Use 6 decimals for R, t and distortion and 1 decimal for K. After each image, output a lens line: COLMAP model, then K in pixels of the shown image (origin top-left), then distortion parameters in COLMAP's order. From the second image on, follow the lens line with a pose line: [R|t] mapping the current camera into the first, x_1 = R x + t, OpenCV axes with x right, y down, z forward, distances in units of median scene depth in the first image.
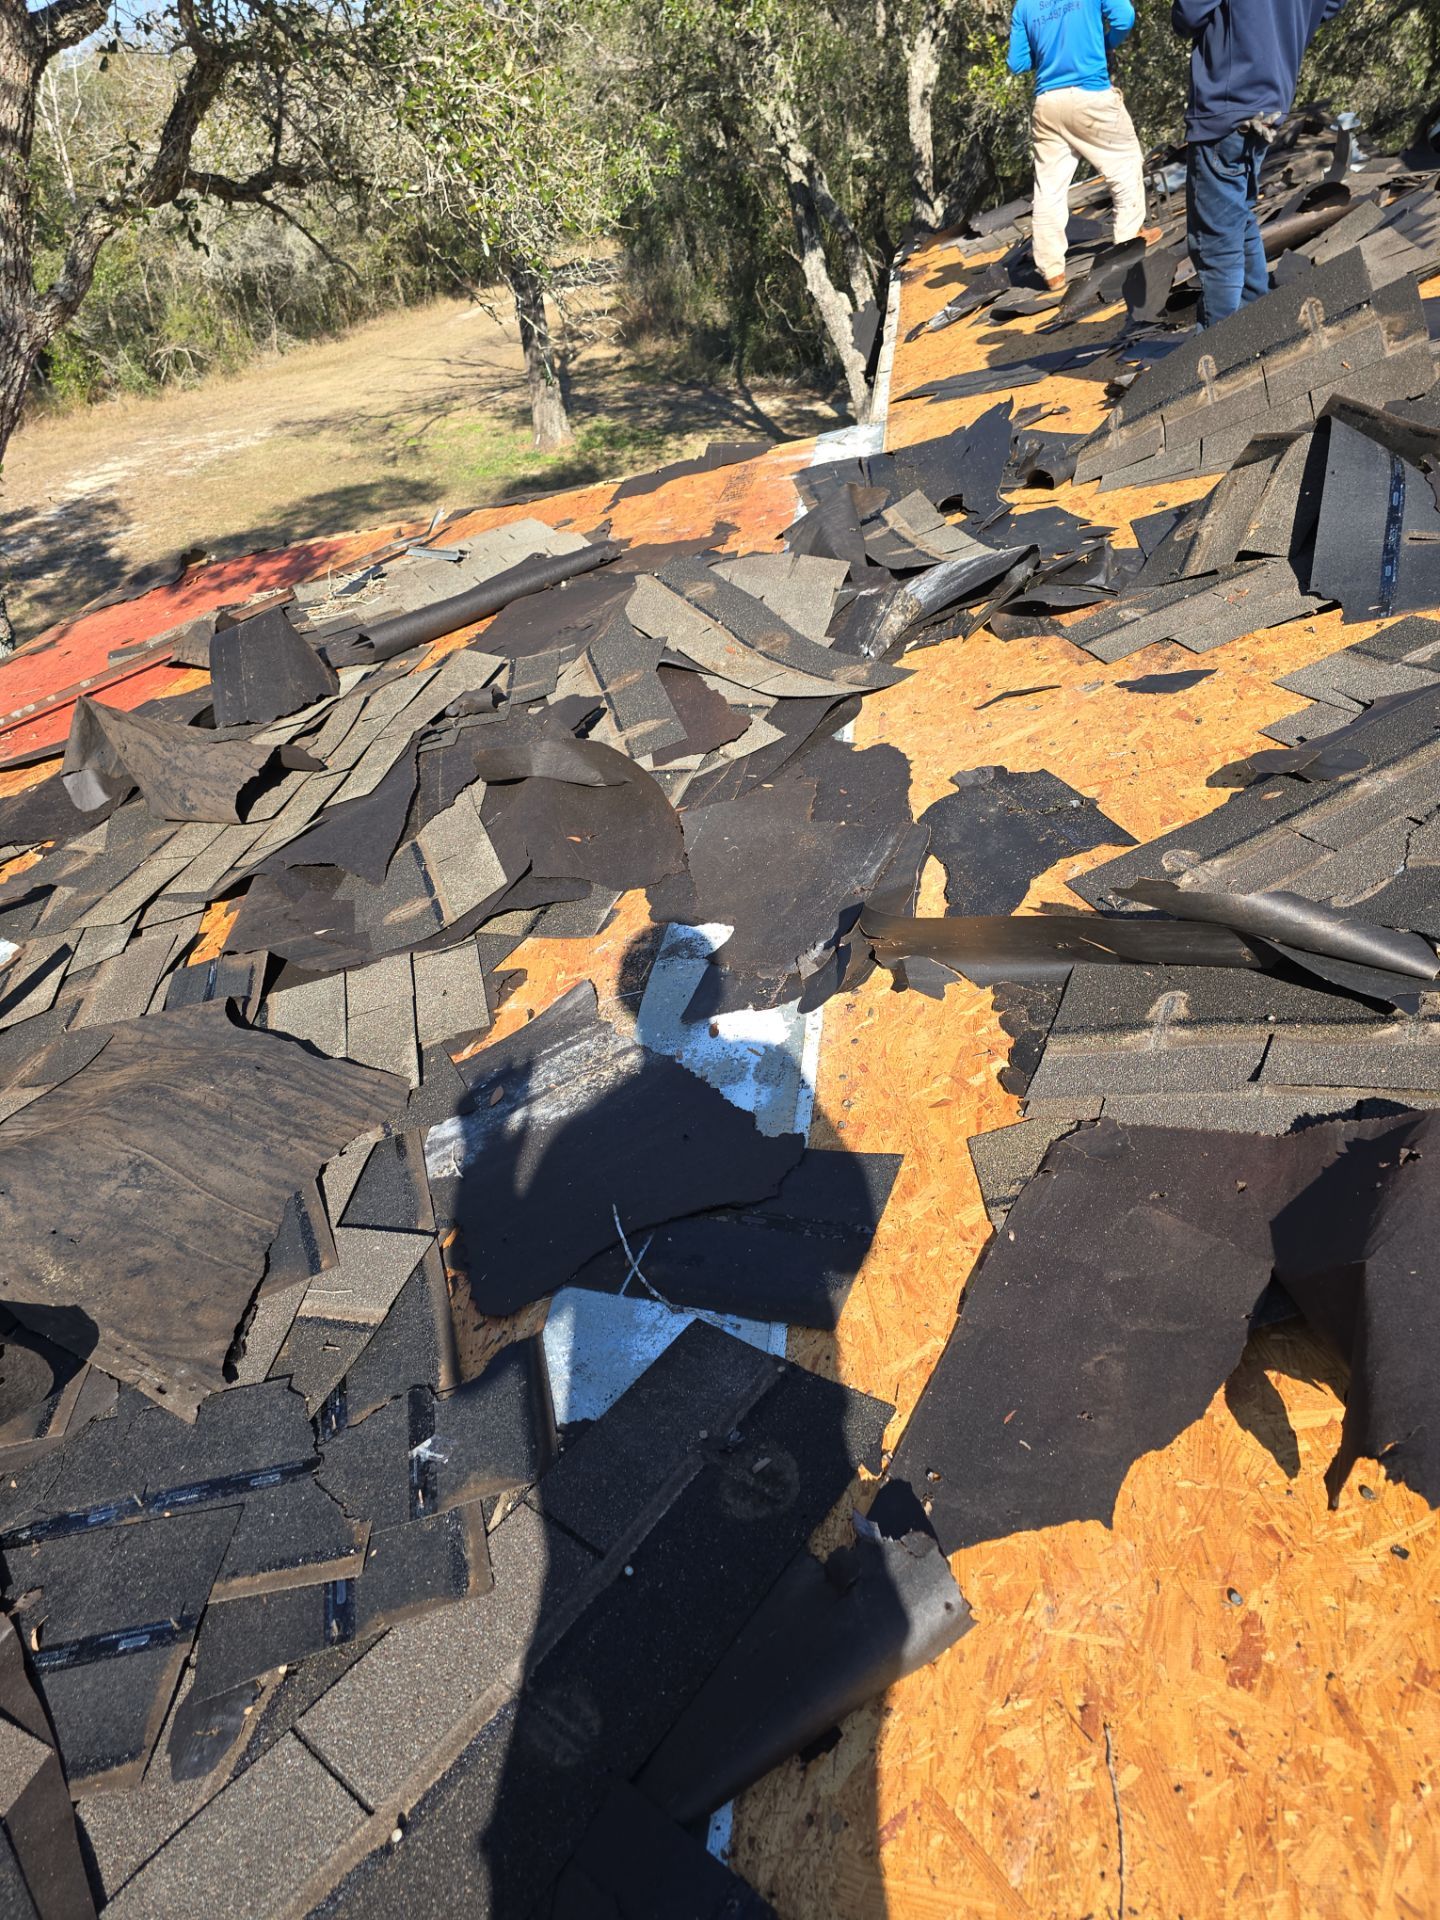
lens RADIAL K [[1285.3, 0, 720.0], [0, 1285.3, 960.0], [0, 0, 1]] dist [0.003728, -0.004825]
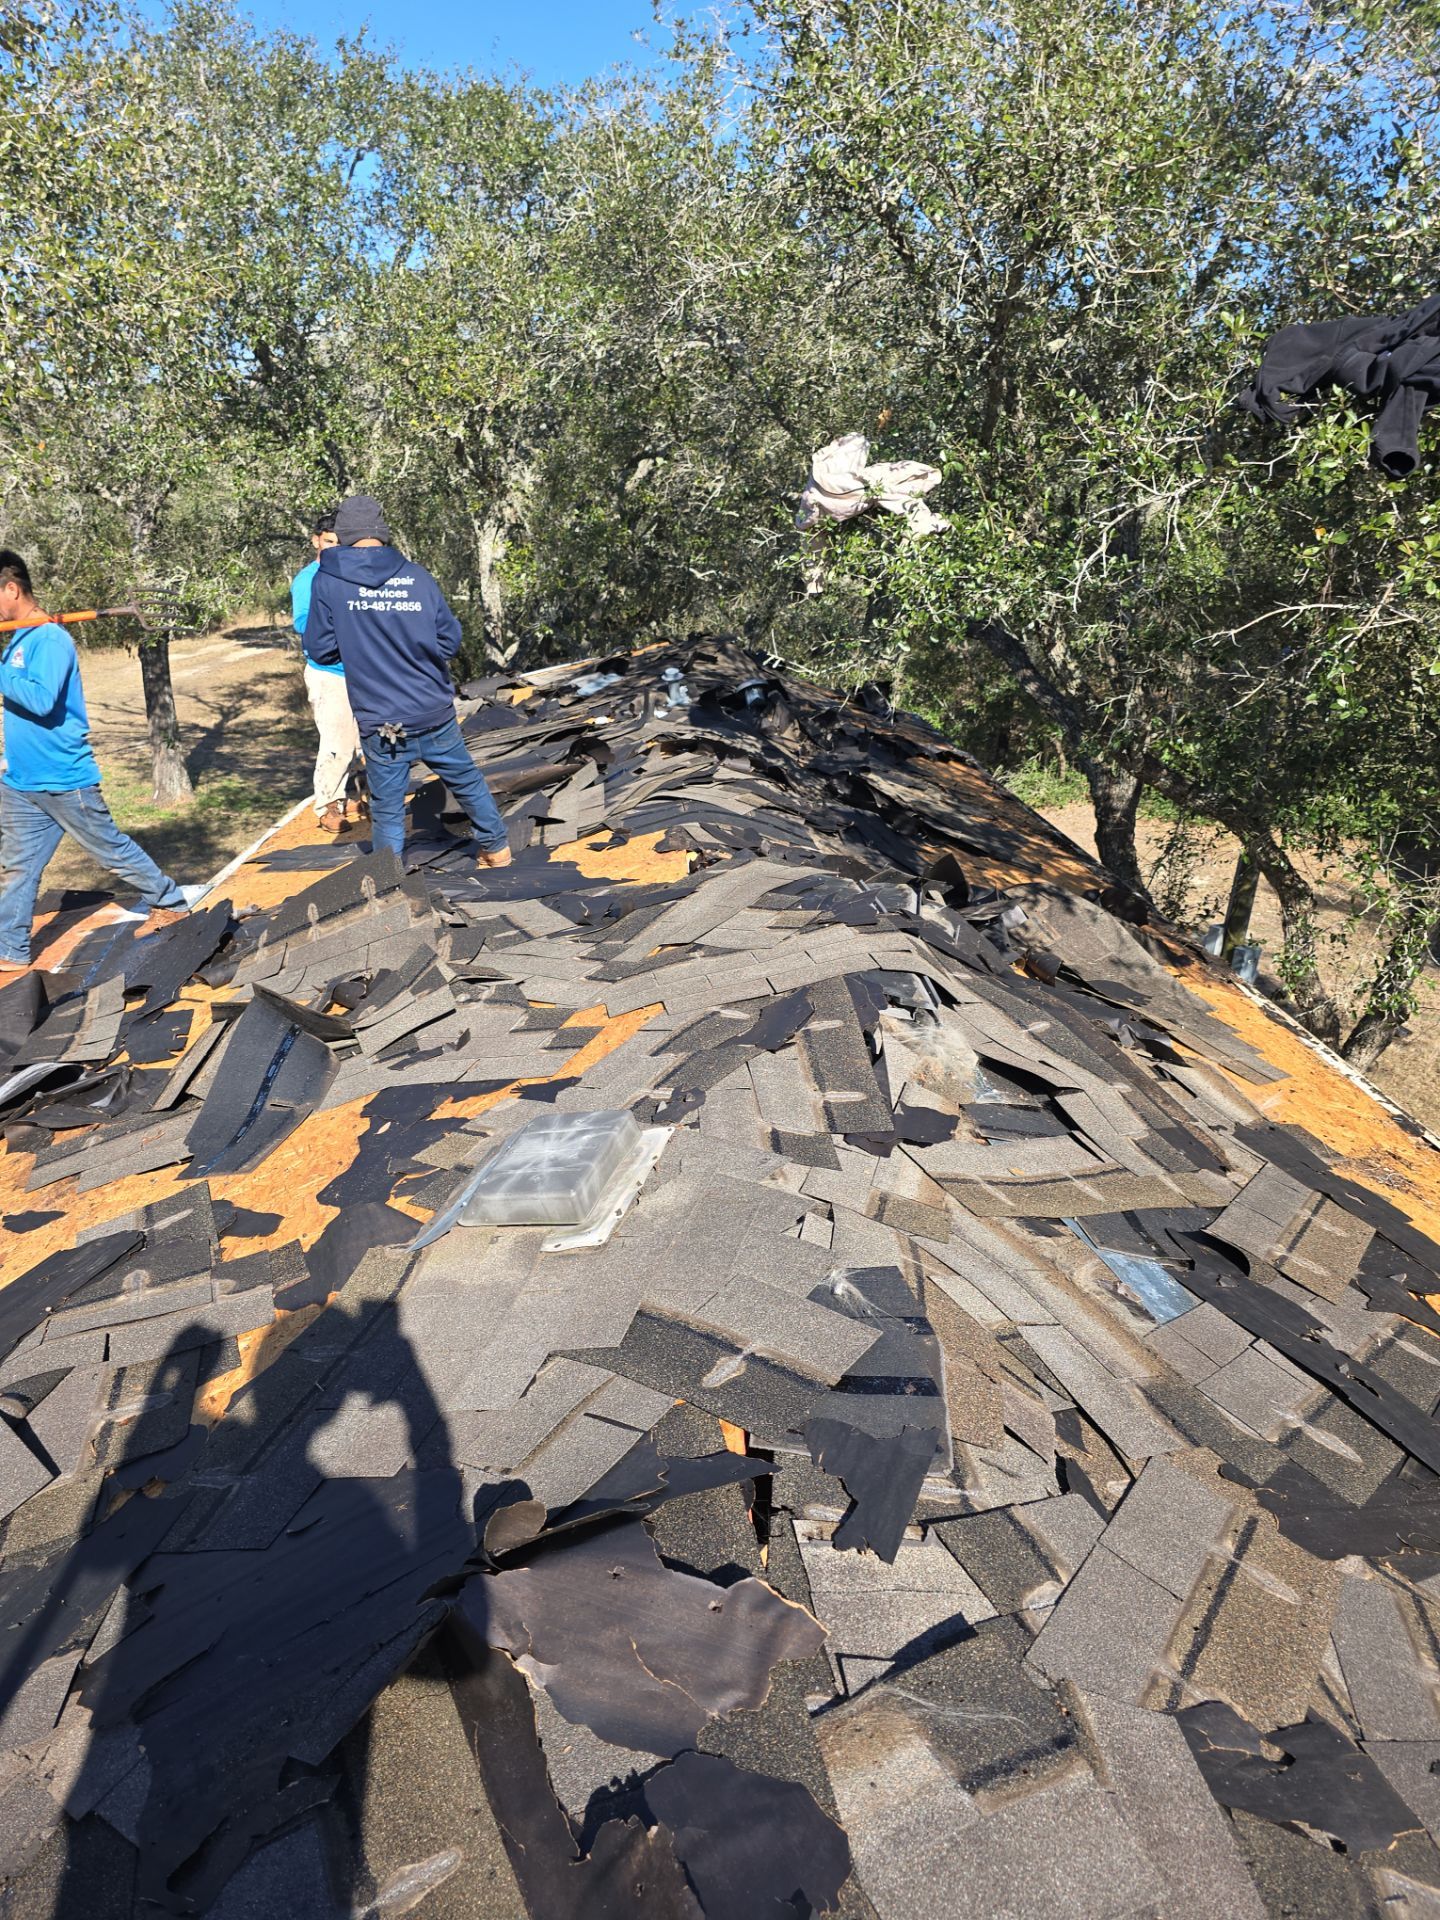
lens RADIAL K [[1285.3, 0, 720.0], [0, 1285.3, 960.0], [0, 0, 1]] dist [0.003728, -0.004825]
pose [[0.977330, 0.069564, 0.199969, 0.109576], [-0.017778, 0.968110, -0.249893, -0.024688], [-0.210976, 0.240673, 0.947400, -0.050224]]
